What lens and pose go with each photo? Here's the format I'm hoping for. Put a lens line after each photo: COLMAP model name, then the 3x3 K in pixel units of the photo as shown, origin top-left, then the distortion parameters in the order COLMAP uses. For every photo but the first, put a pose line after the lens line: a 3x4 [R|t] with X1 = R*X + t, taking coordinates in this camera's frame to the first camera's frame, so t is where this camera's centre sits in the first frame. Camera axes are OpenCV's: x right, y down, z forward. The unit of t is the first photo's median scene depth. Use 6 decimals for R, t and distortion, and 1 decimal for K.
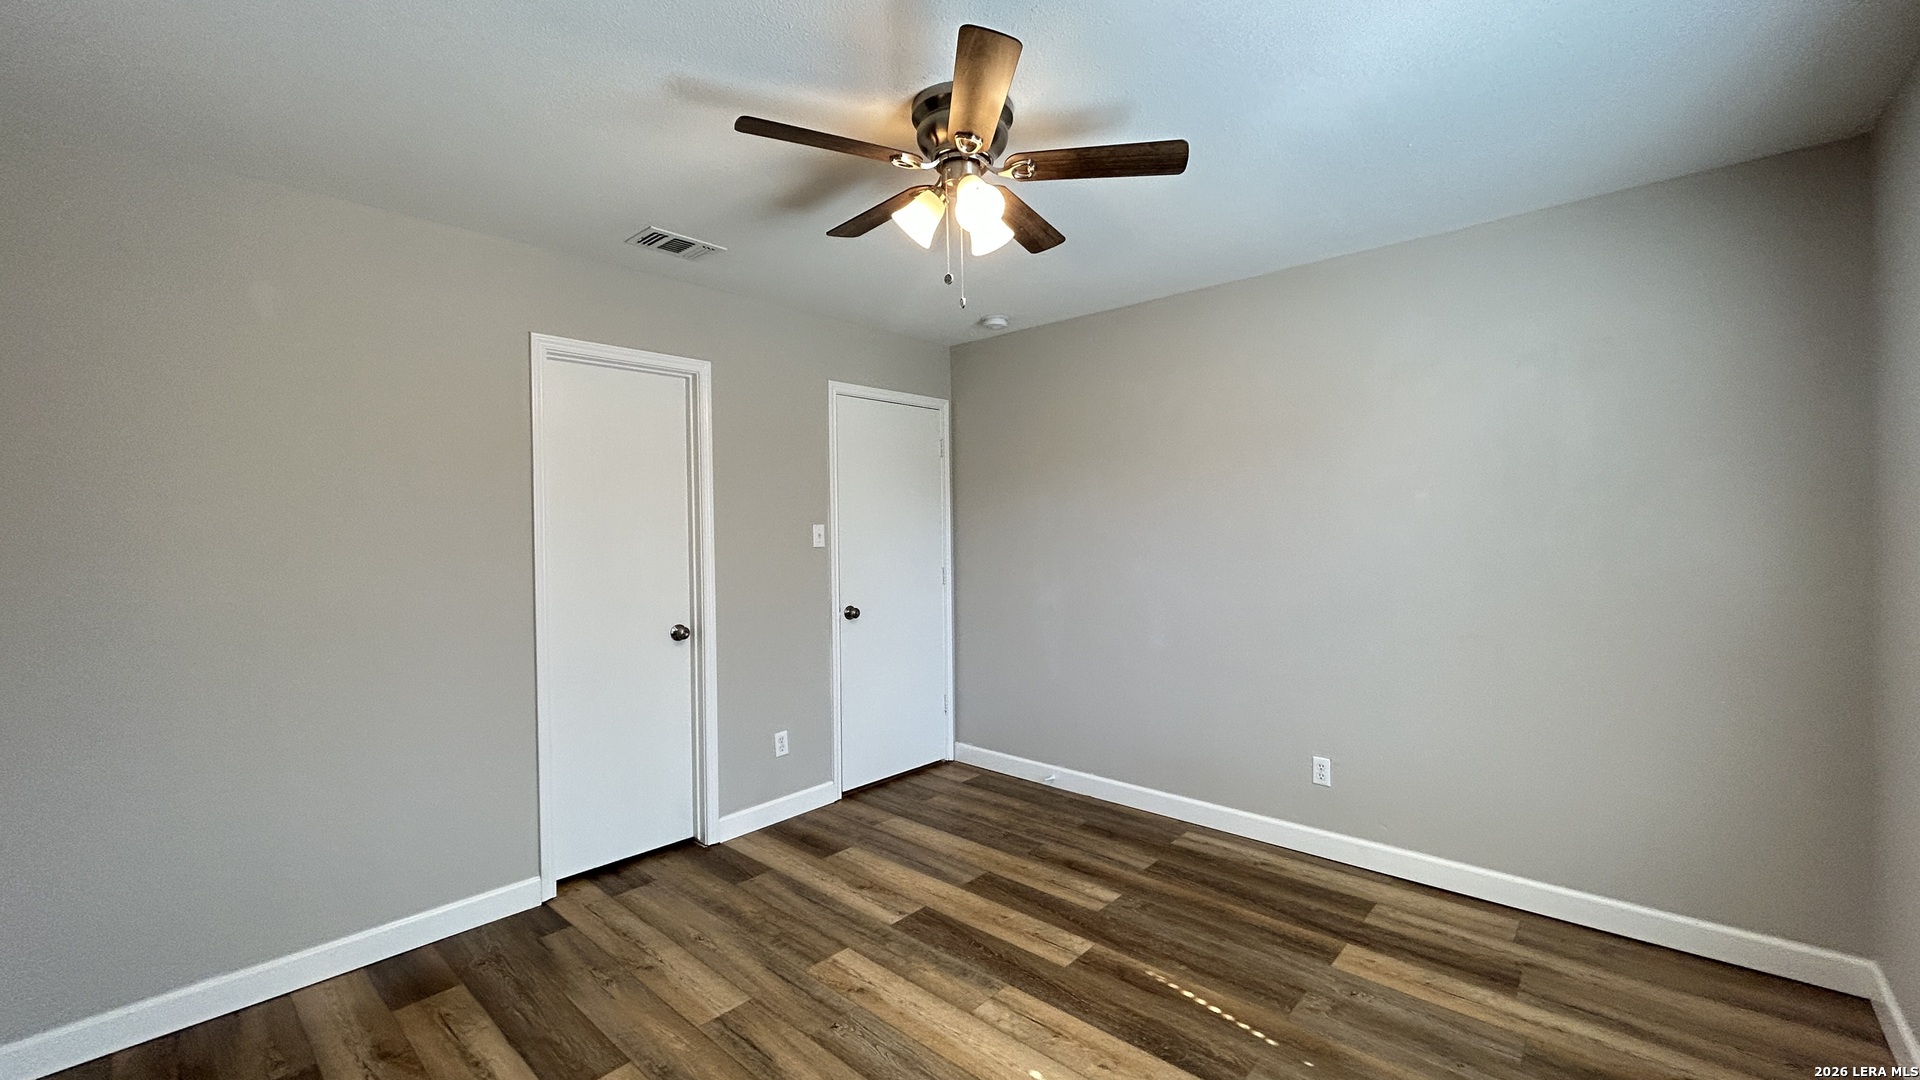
lens RADIAL K [[775.6, 0, 962.2], [0, 775.6, 536.3], [0, 0, 1]] dist [-0.002005, 0.005808]
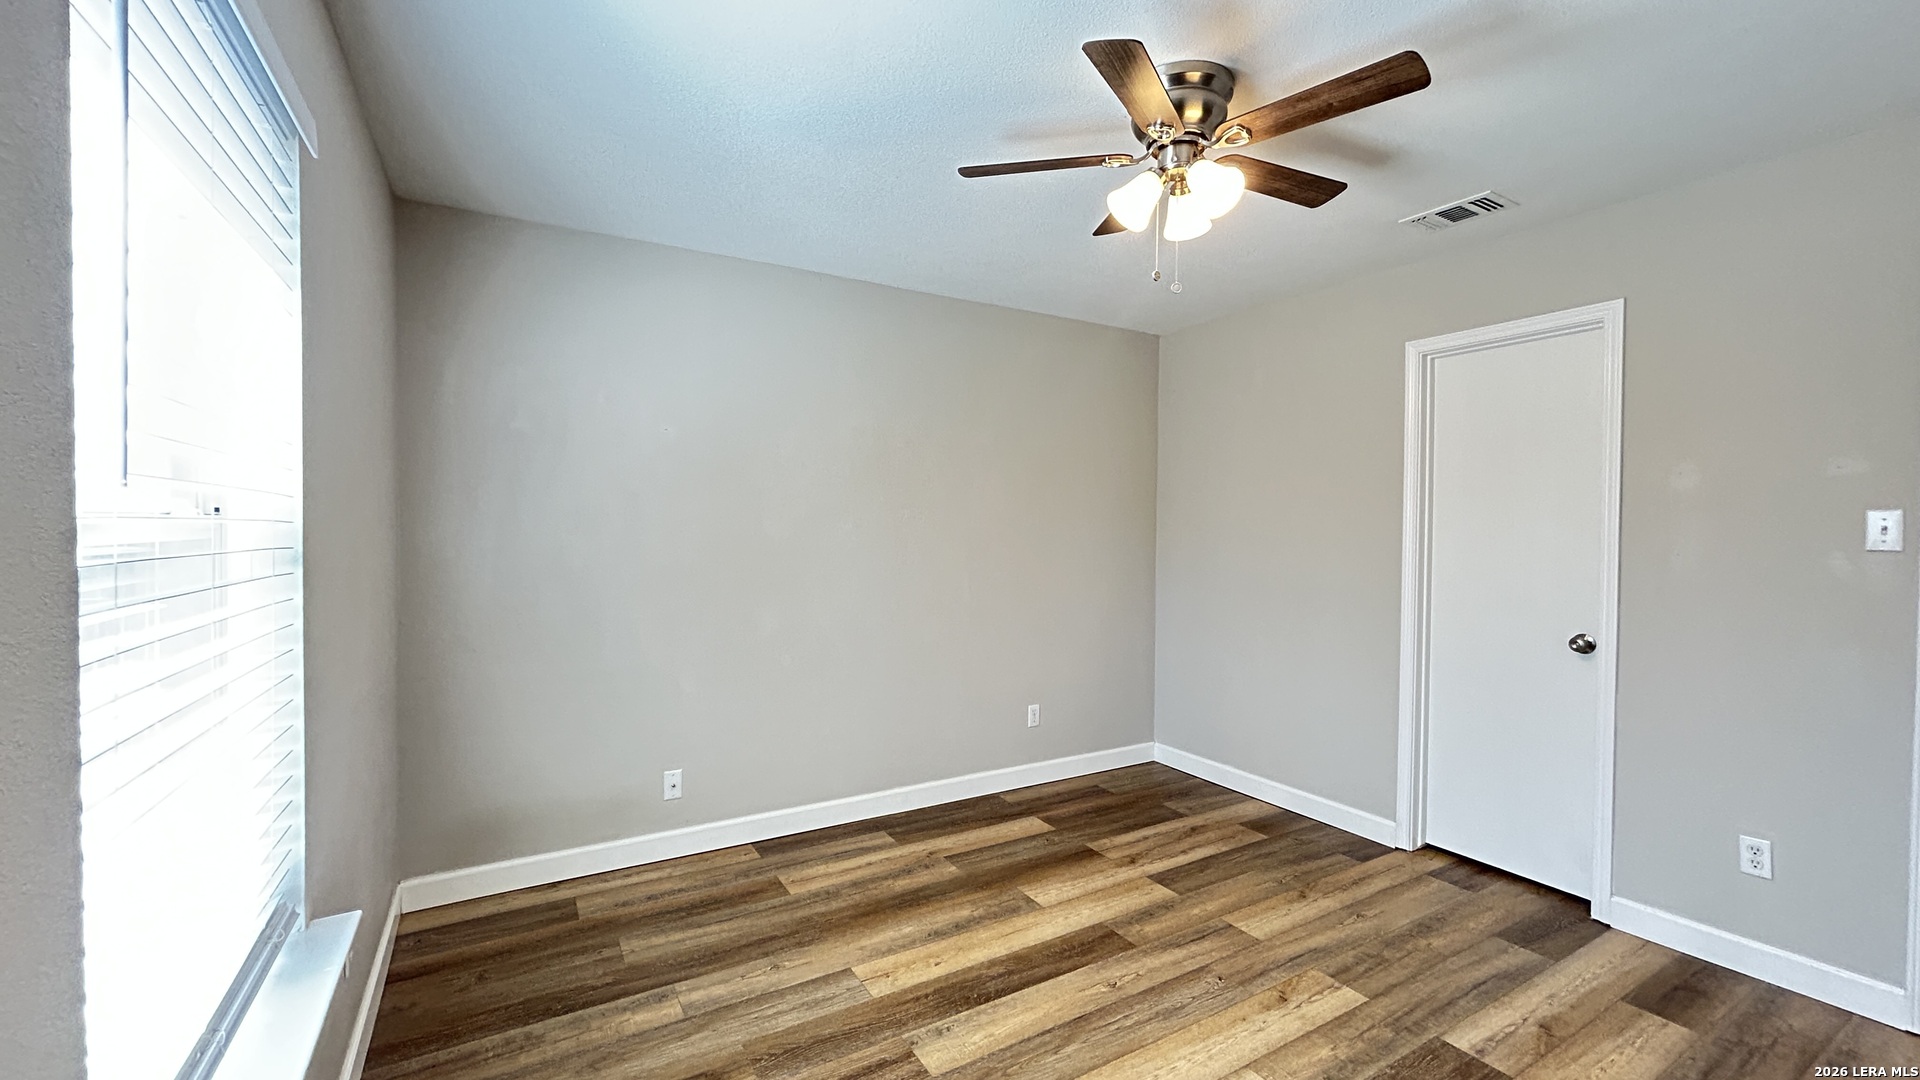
lens RADIAL K [[775.6, 0, 962.2], [0, 775.6, 536.3], [0, 0, 1]] dist [-0.002005, 0.005808]
pose [[-0.293745, 0.026825, -0.955508, 0.757255], [-0.007448, 0.999512, 0.030350, -0.012160], [0.955855, 0.016031, -0.293401, 0.759560]]
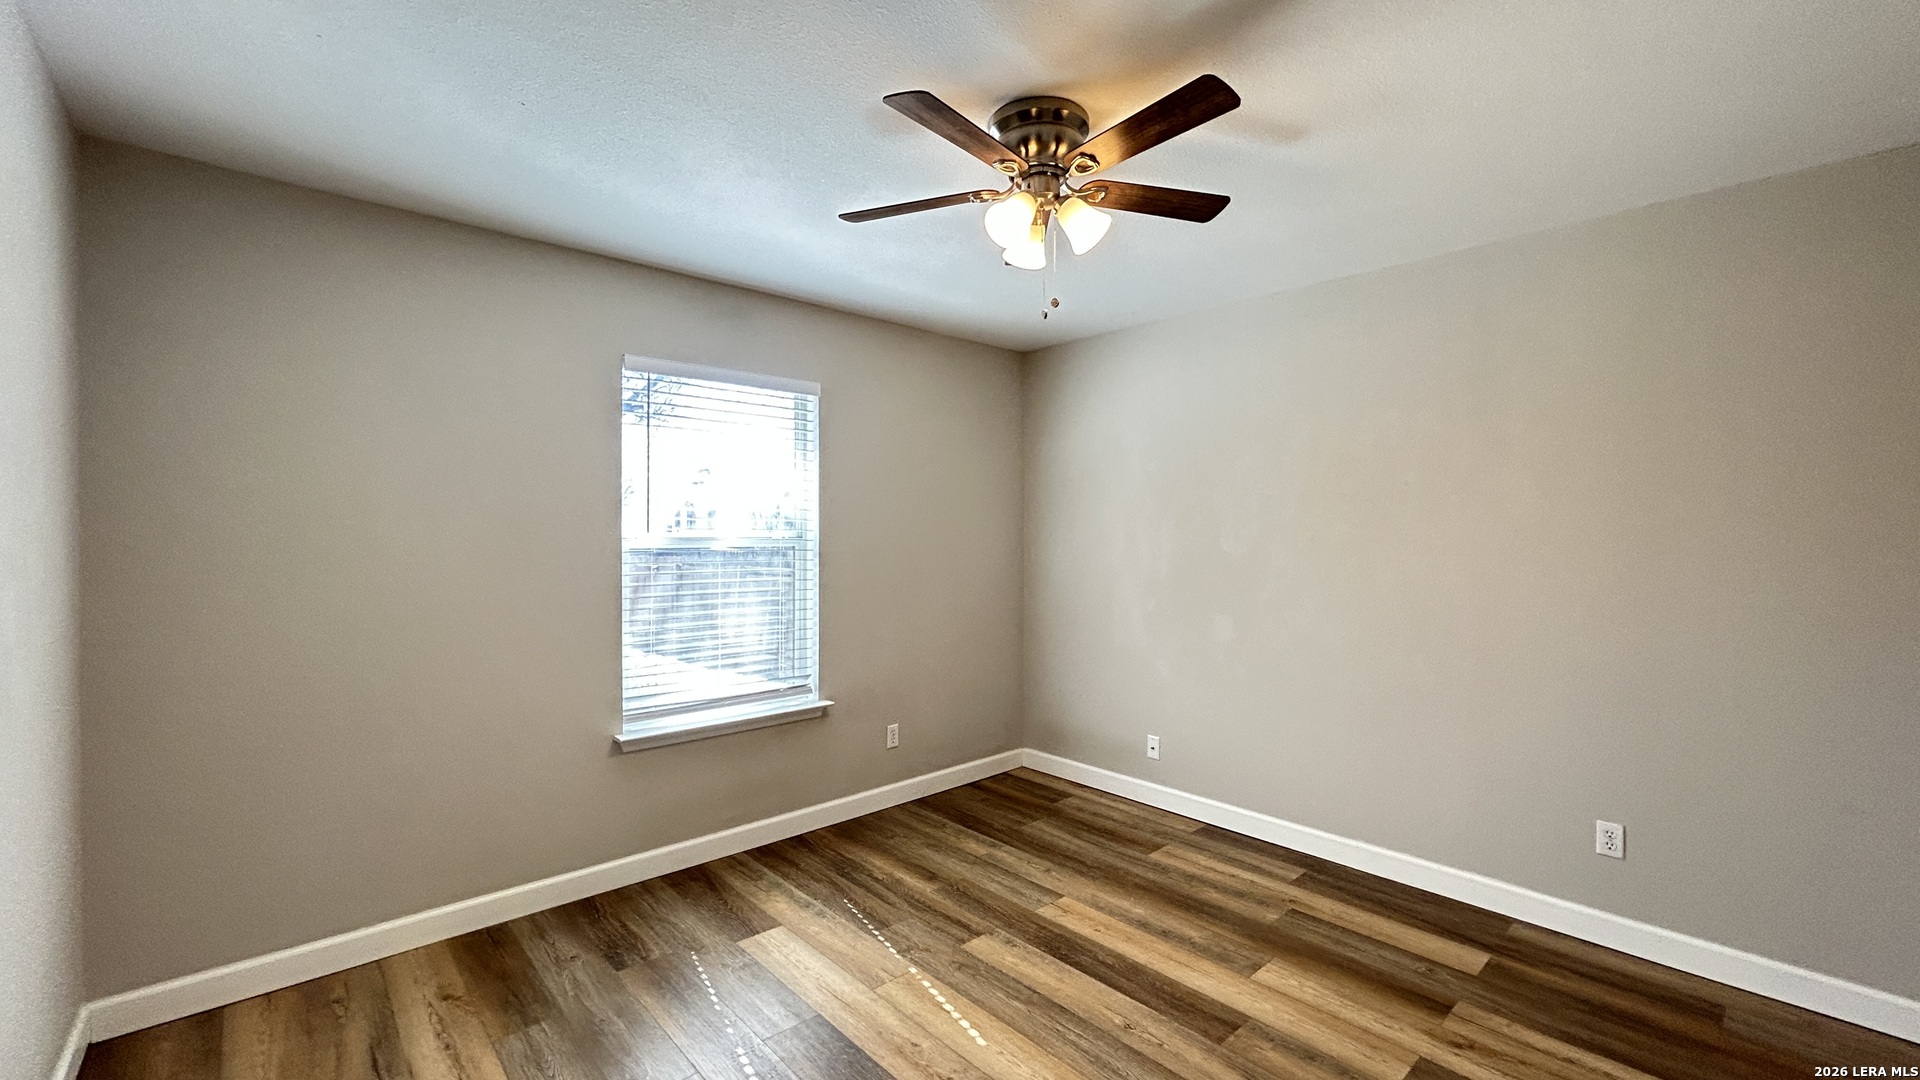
lens RADIAL K [[775.6, 0, 962.2], [0, 775.6, 536.3], [0, 0, 1]] dist [-0.002005, 0.005808]
pose [[-0.995864, 0.008534, 0.090454, 0.018698], [0.009421, 0.999912, 0.009387, -0.013461], [-0.090366, 0.010201, -0.995856, 1.473443]]
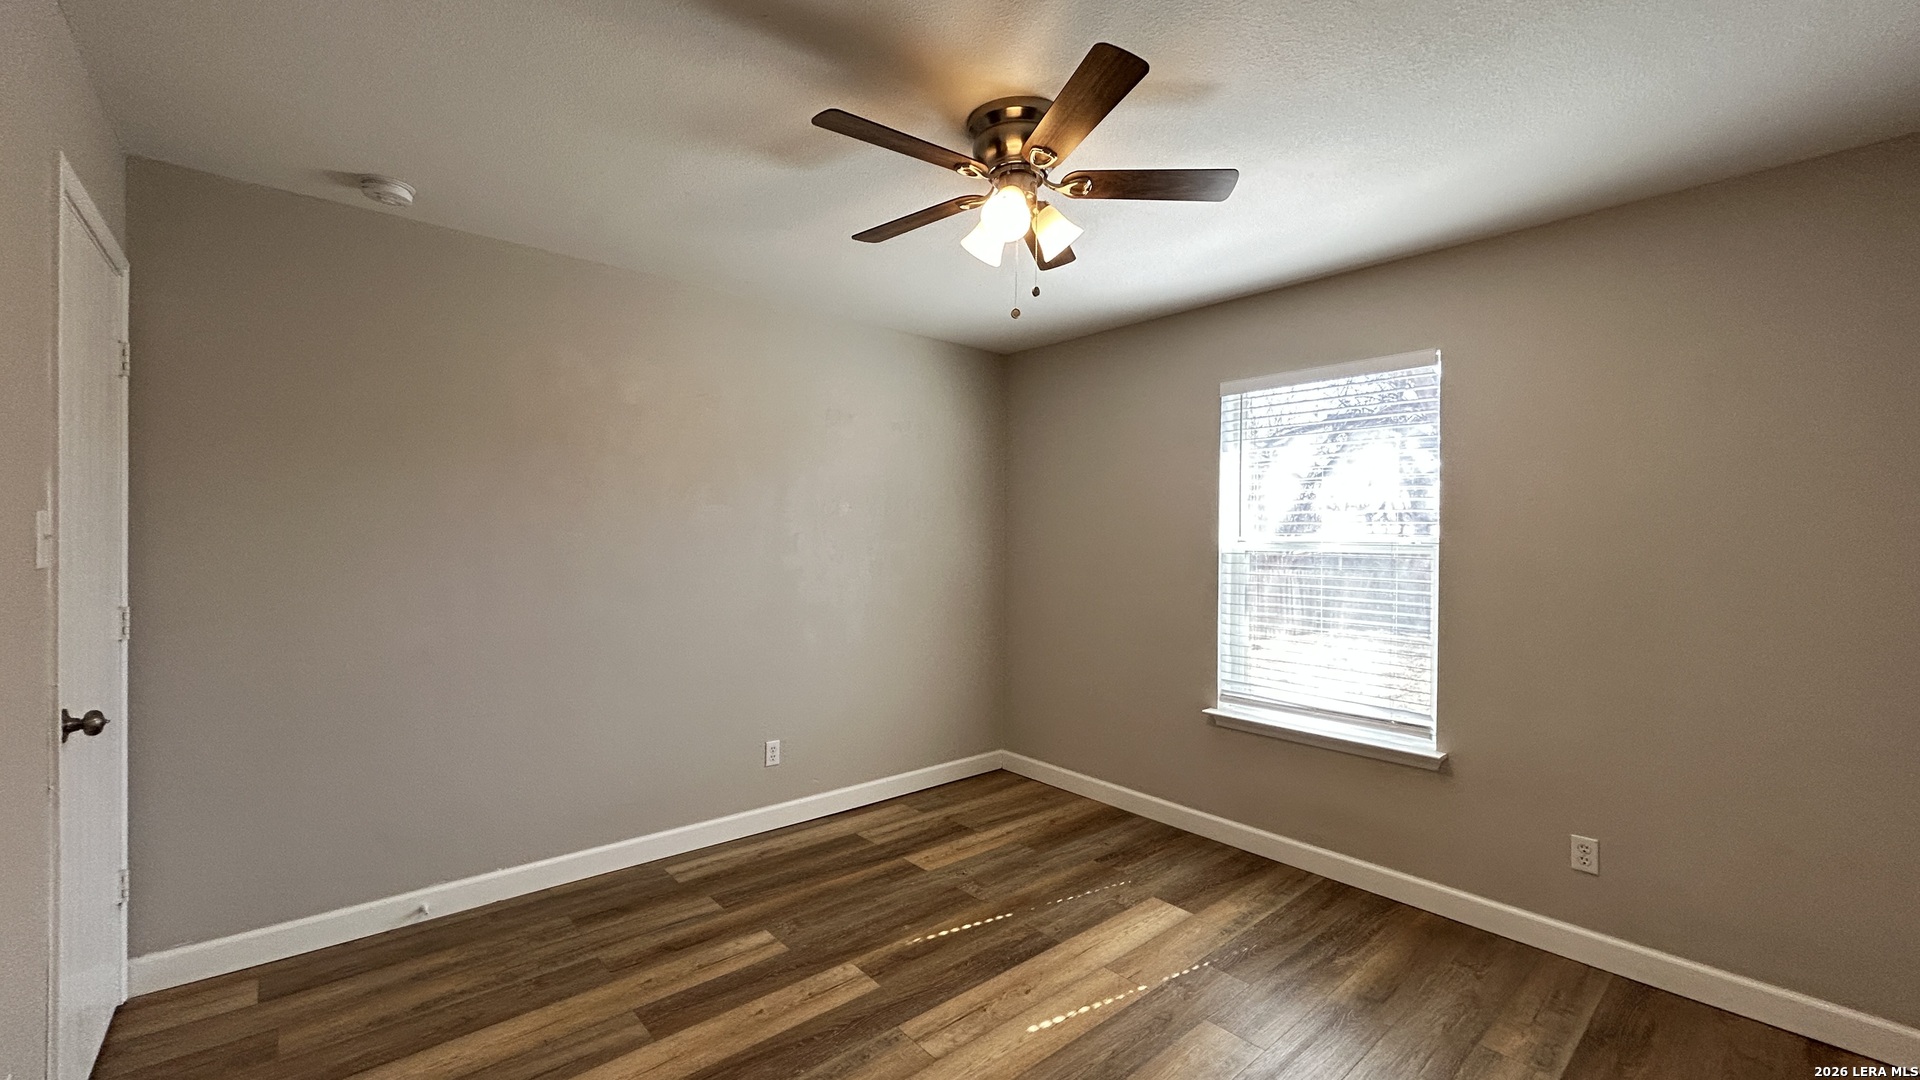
lens RADIAL K [[775.6, 0, 962.2], [0, 775.6, 536.3], [0, 0, 1]] dist [-0.002005, 0.005808]
pose [[0.120682, 0.014249, 0.992589, -0.728297], [-0.000210, 0.999897, -0.014329, 0.004922], [-0.992691, 0.001520, 0.120672, 0.687333]]
